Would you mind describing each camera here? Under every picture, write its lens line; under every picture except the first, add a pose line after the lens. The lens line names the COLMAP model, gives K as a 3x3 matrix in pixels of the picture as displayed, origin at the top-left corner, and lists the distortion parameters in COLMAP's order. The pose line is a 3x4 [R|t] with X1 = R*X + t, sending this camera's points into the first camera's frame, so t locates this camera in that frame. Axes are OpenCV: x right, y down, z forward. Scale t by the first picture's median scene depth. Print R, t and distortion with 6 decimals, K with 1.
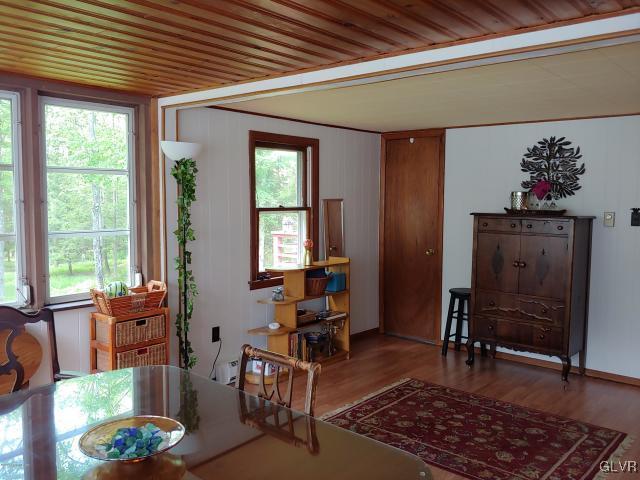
lens RADIAL K [[562.4, 0, 325.4], [0, 562.4, 241.6], [0, 0, 1]] dist [0.044666, -0.117133]
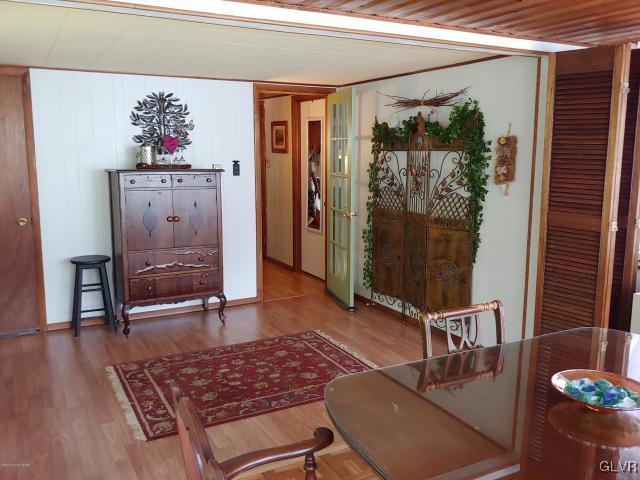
lens RADIAL K [[562.4, 0, 322.0], [0, 562.4, 241.6], [0, 0, 1]] dist [0.044666, -0.117133]
pose [[0.355670, -0.159597, 0.920884, -0.519052], [0.080136, 0.986891, 0.140086, -0.041554], [-0.931170, 0.023971, 0.363797, 0.396498]]
